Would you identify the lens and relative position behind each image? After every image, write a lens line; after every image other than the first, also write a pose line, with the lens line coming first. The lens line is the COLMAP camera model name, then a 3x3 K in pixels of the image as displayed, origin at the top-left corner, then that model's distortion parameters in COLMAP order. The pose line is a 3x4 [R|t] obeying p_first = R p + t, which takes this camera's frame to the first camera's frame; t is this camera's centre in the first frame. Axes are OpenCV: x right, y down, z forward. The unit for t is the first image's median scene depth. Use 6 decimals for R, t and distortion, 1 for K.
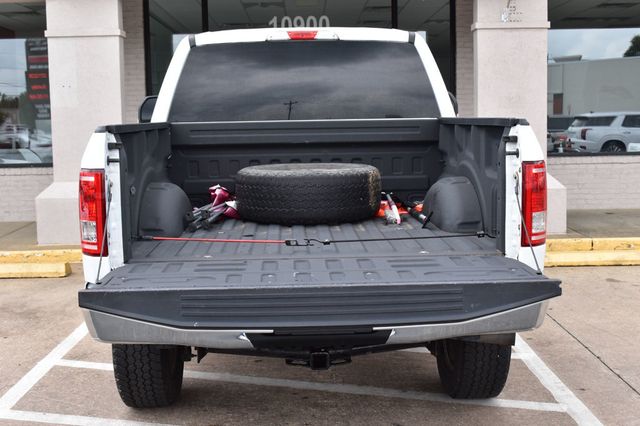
lens RADIAL K [[875.9, 0, 319.7], [0, 875.9, 216.2], [0, 0, 1]] dist [-0.048353, 0.000000]
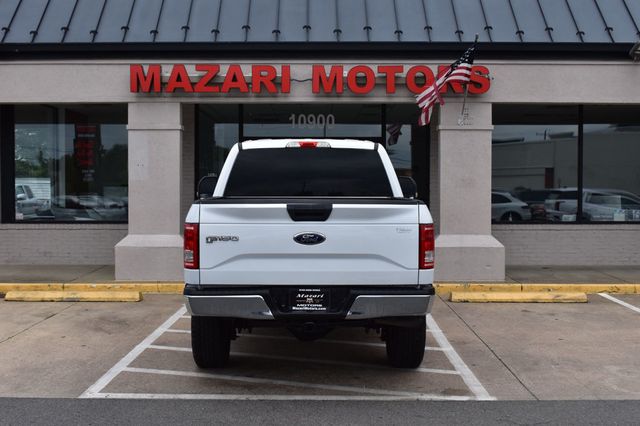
lens RADIAL K [[818.0, 0, 320.2], [0, 818.0, 210.7], [0, 0, 1]] dist [-0.037301, 0.000000]
pose [[0.999627, 0.020553, -0.017967, 0.017705], [-0.021930, 0.996546, -0.080097, 0.019888], [0.016259, 0.080461, 0.996625, -0.276687]]
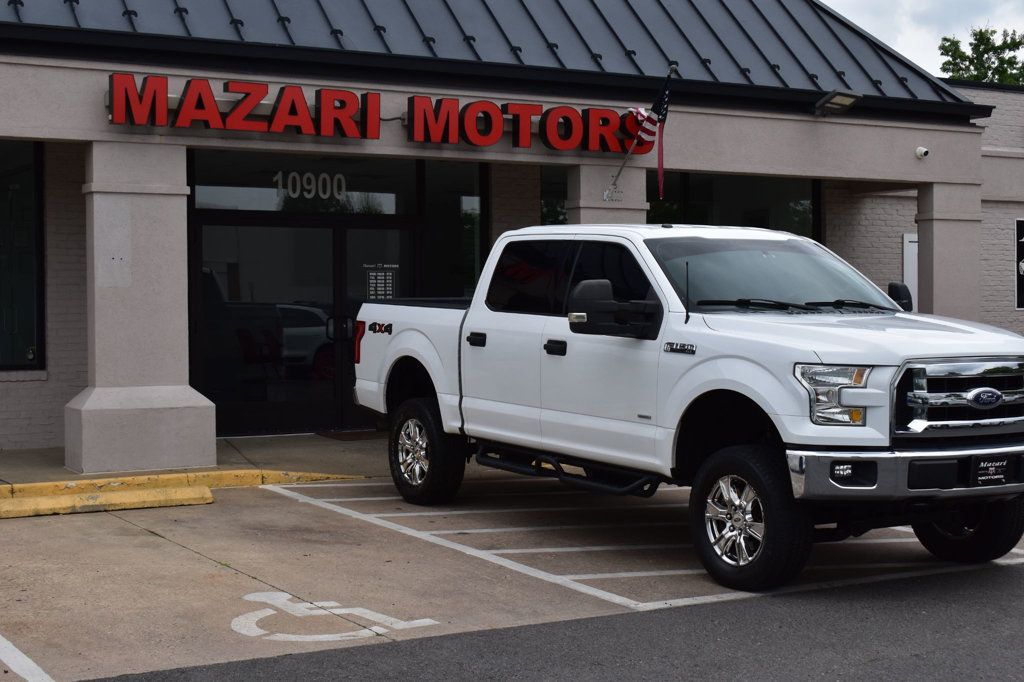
lens RADIAL K [[1528.1, 0, 511.4], [0, 1528.1, 346.2], [0, 0, 1]] dist [-0.002901, 0.000000]
pose [[0.868474, -0.000623, 0.495734, -0.651159], [0.042210, 0.996461, -0.072694, 0.035444], [-0.493934, 0.084058, 0.865427, -0.293991]]
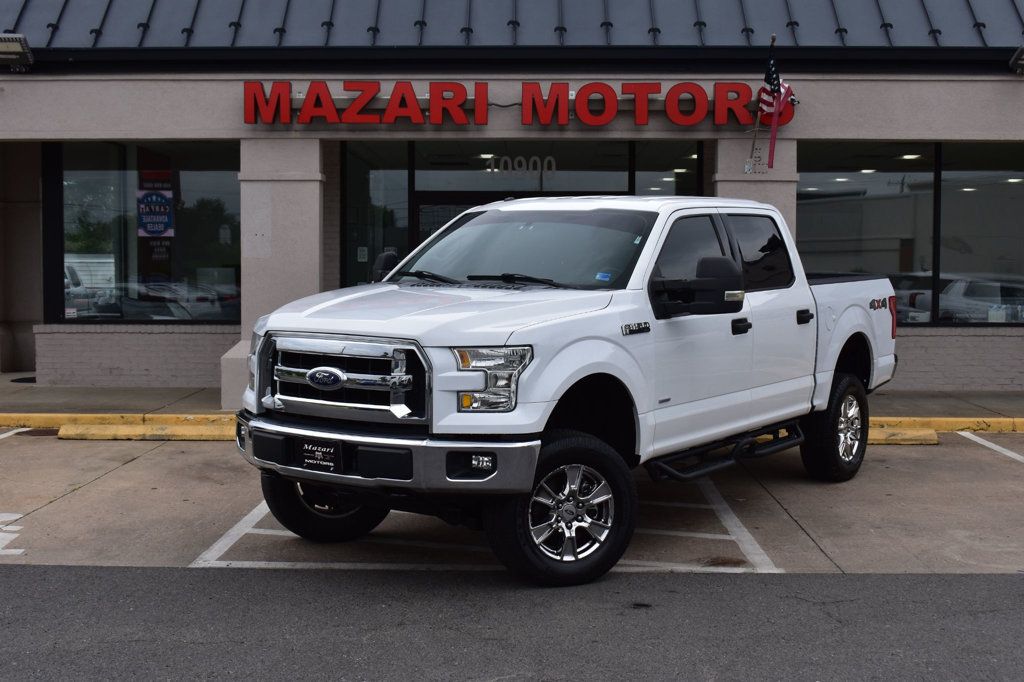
lens RADIAL K [[1337.4, 0, 512.2], [0, 1337.4, 336.6], [0, 0, 1]] dist [-0.039670, 0.000000]
pose [[0.999165, 0.023366, -0.033514, 0.019844], [-0.025304, 0.997960, -0.058622, 0.031075], [0.032075, 0.059421, 0.997718, -0.368119]]
